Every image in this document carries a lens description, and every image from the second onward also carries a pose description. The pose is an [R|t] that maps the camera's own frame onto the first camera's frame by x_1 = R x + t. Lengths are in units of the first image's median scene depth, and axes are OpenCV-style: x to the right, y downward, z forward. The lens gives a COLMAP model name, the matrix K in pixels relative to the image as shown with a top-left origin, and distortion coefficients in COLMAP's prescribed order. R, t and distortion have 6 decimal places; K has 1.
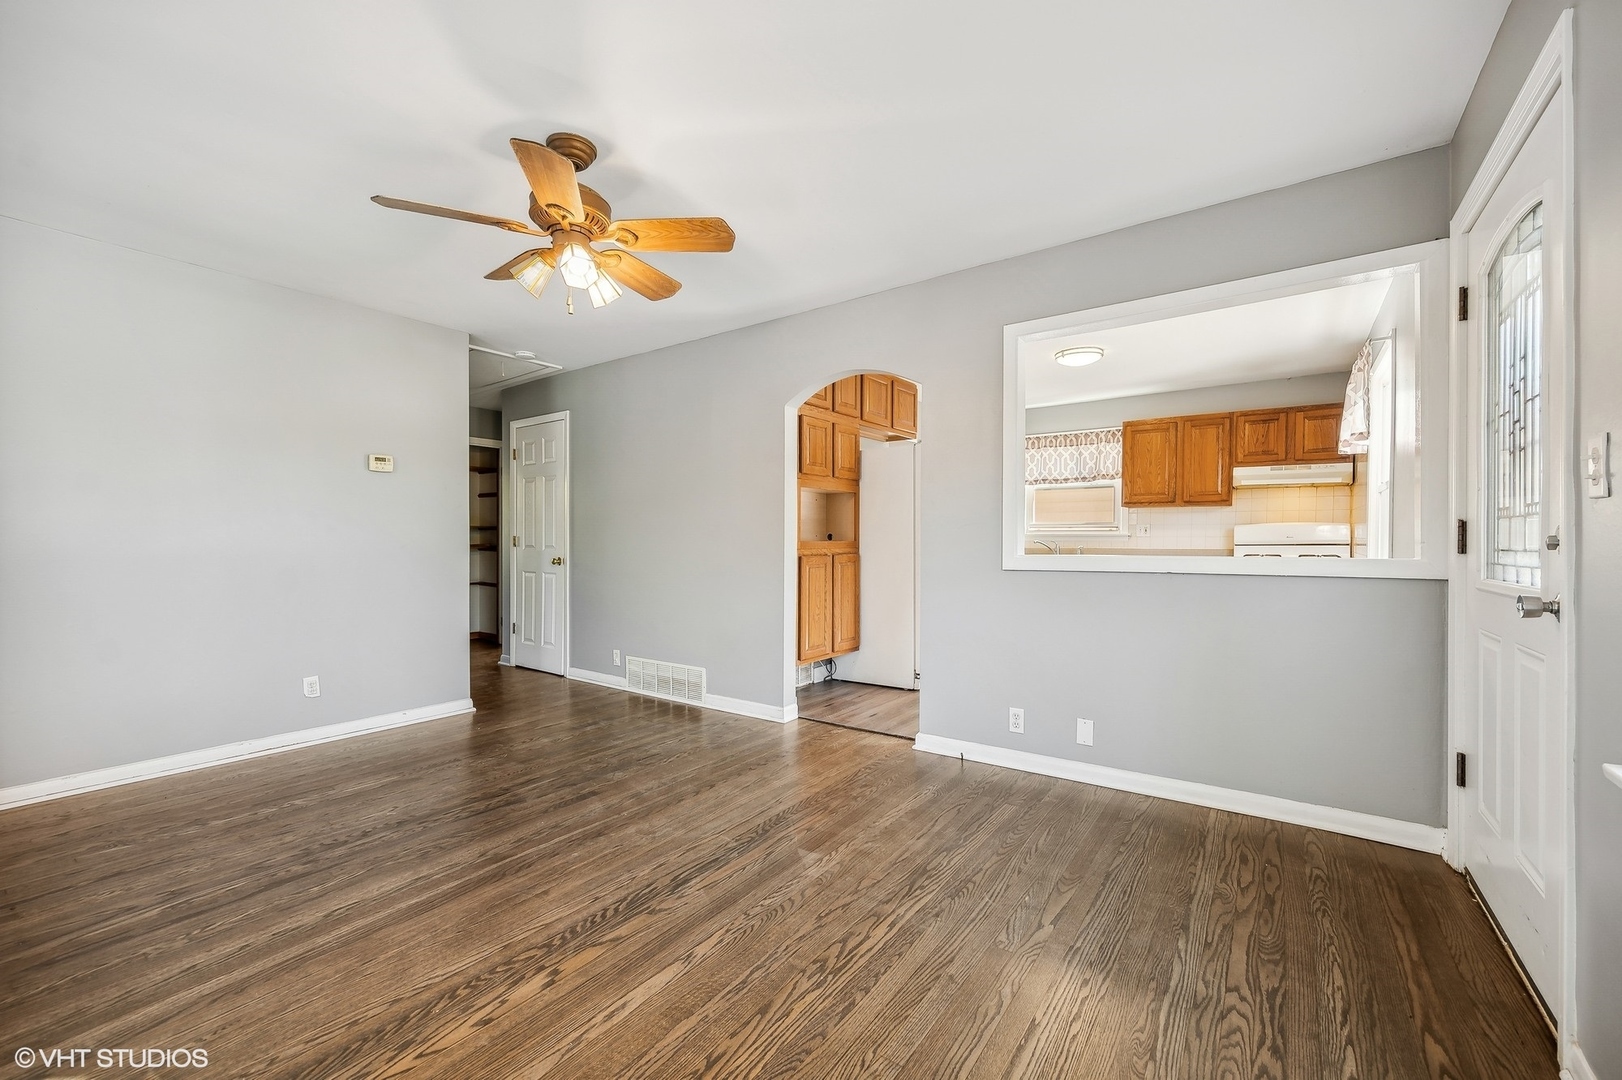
lens RADIAL K [[641.5, 0, 816.9], [0, 641.5, 562.5], [0, 0, 1]] dist [-0.000110, -0.000158]
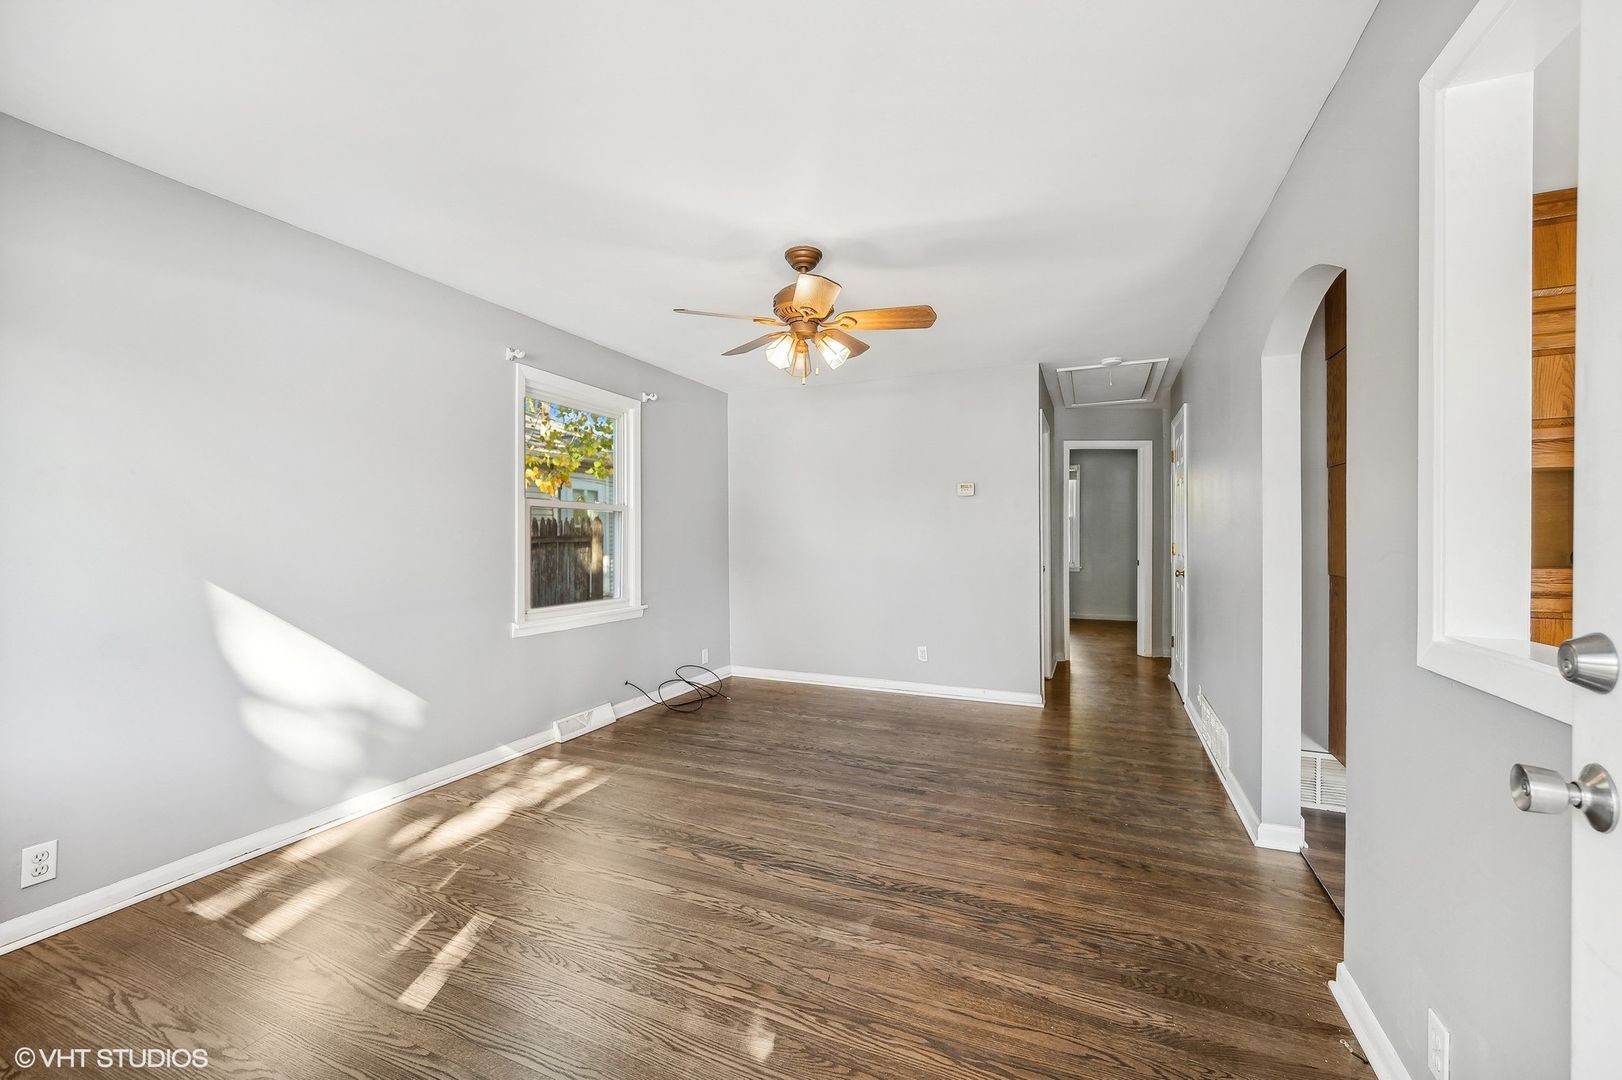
lens RADIAL K [[647.5, 0, 815.4], [0, 647.5, 531.1], [0, 0, 1]] dist [0.001576, 0.000023]
pose [[0.215210, -0.003558, -0.976561, 0.444771], [-0.031413, 0.999451, -0.010565, -0.041328], [0.976062, 0.032951, 0.214980, 0.376772]]
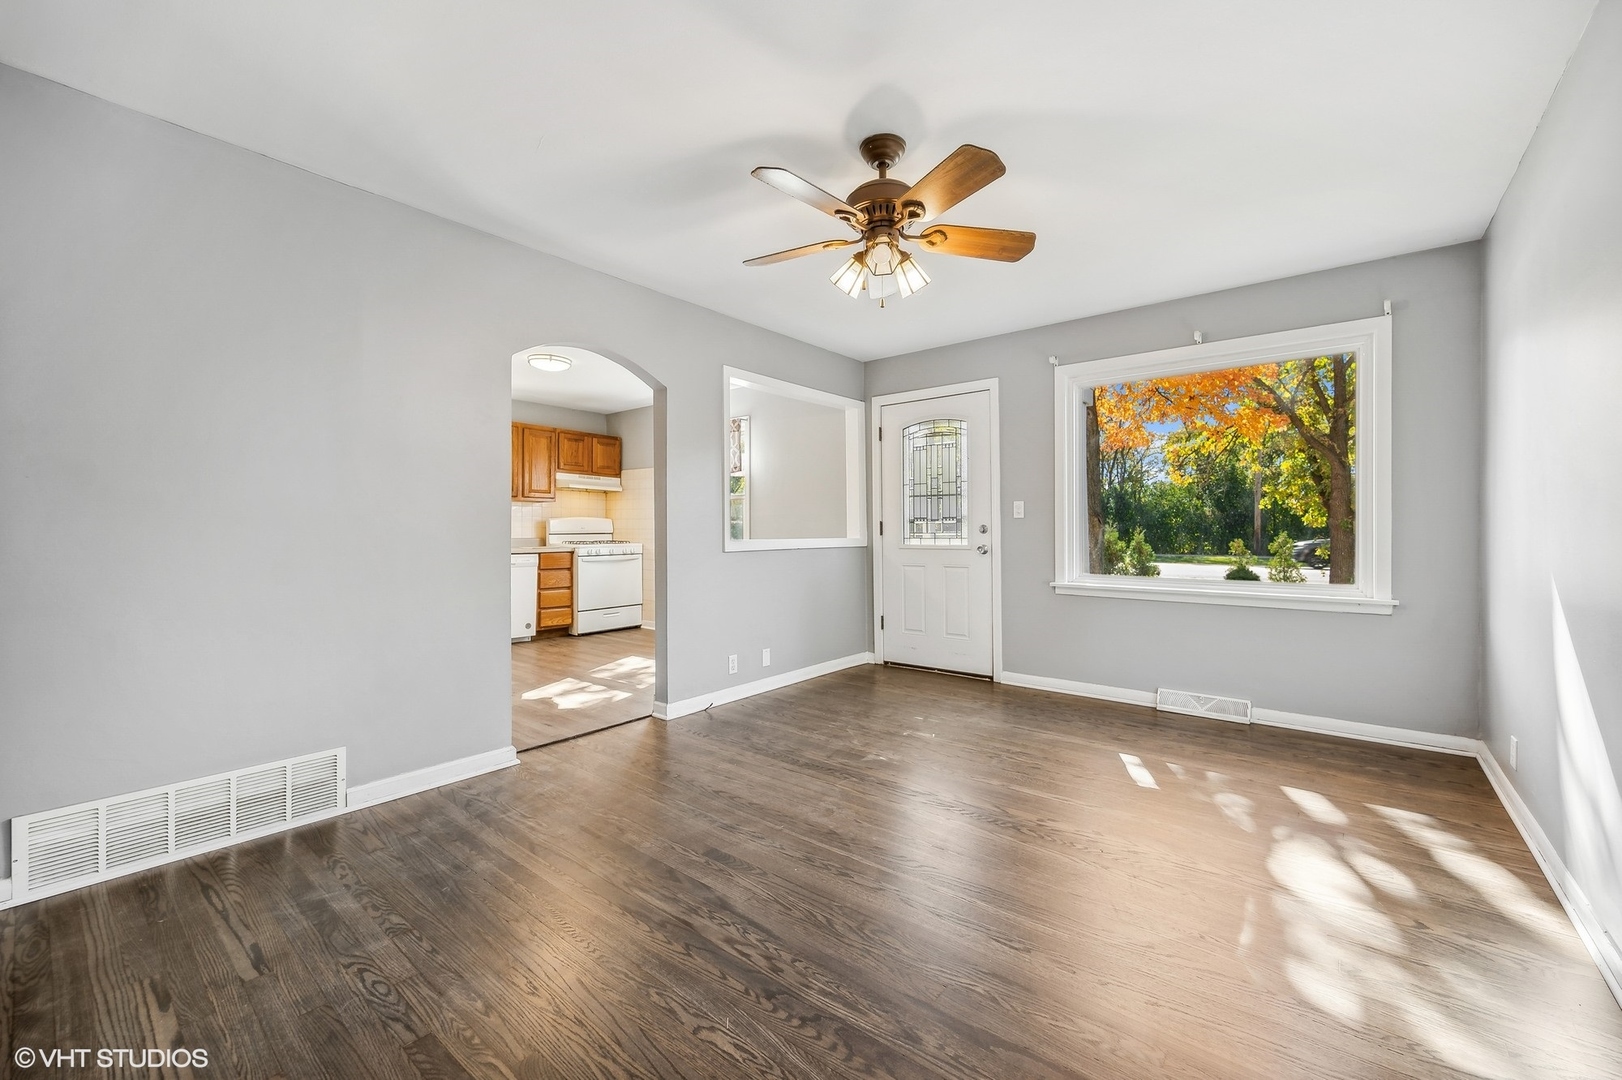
lens RADIAL K [[647.5, 0, 815.4], [0, 647.5, 531.1], [0, 0, 1]] dist [0.001576, 0.000023]
pose [[0.053714, 0.004056, 0.998548, -0.733210], [0.029908, 0.999537, -0.005669, -0.012884], [-0.998108, 0.030169, 0.053568, 0.535495]]
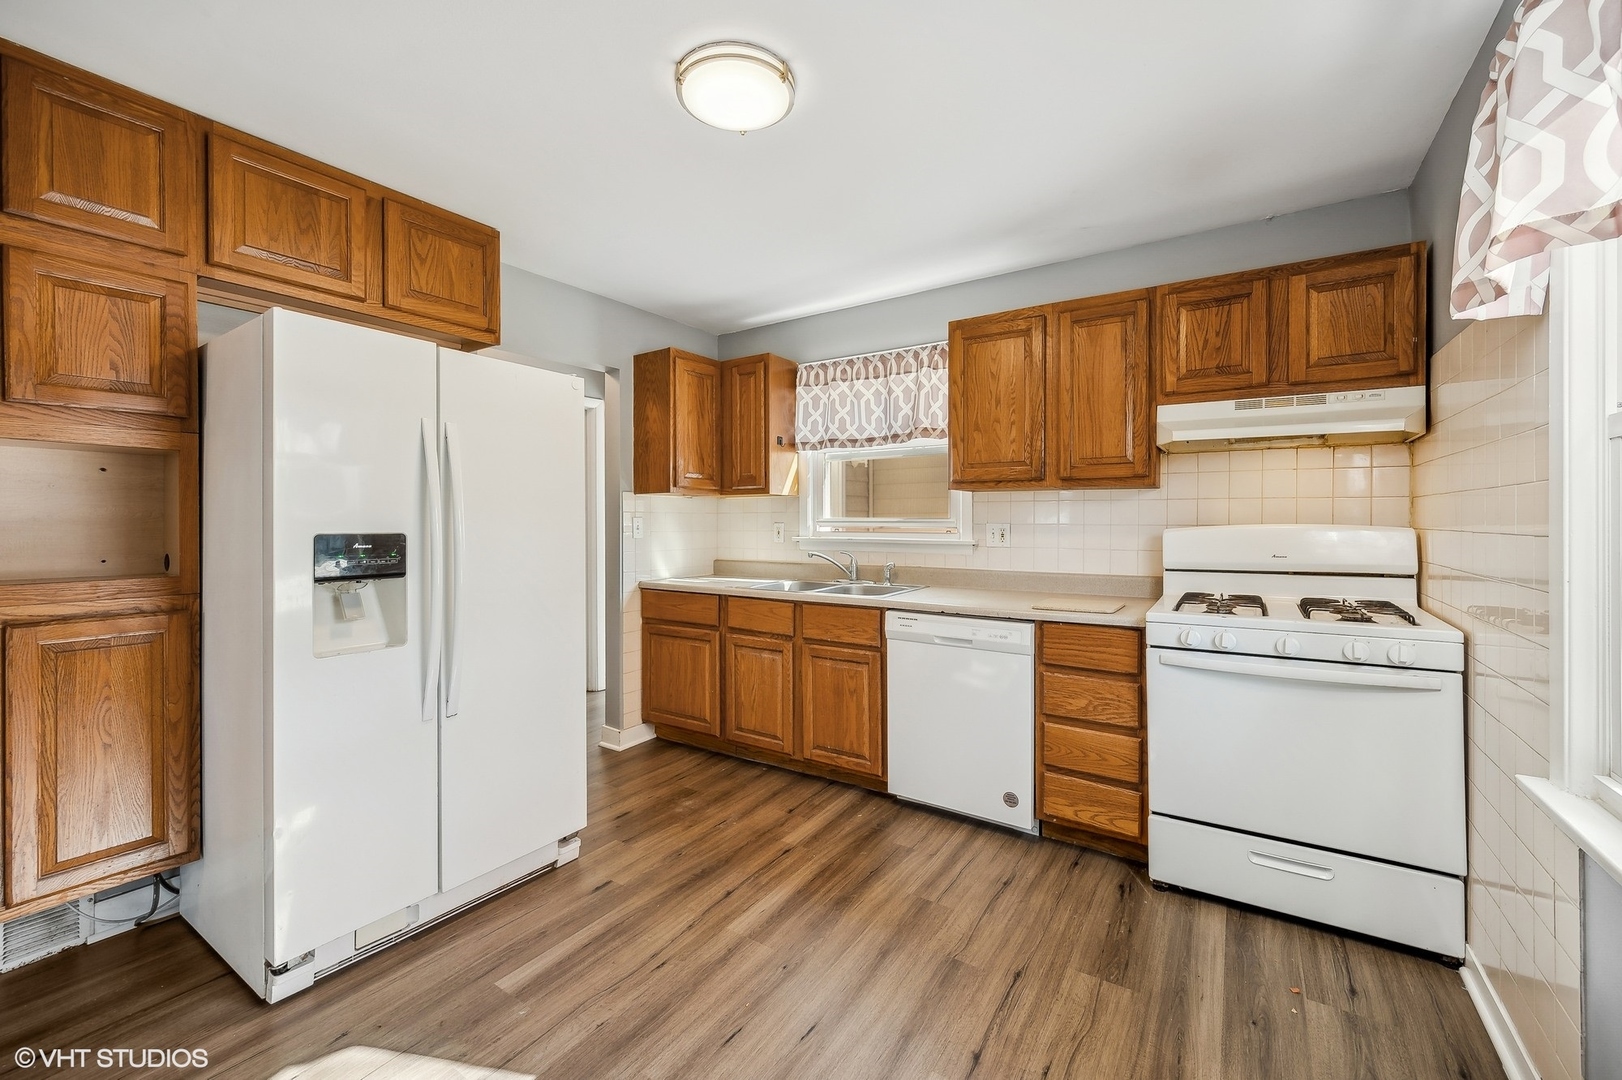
lens RADIAL K [[647.5, 0, 815.4], [0, 647.5, 531.1], [0, 0, 1]] dist [0.001576, 0.000023]
pose [[0.998740, -0.001147, 0.050173, 0.470351], [0.002362, 0.999705, -0.024163, -0.057270], [-0.050130, 0.024251, 0.998448, 0.678643]]
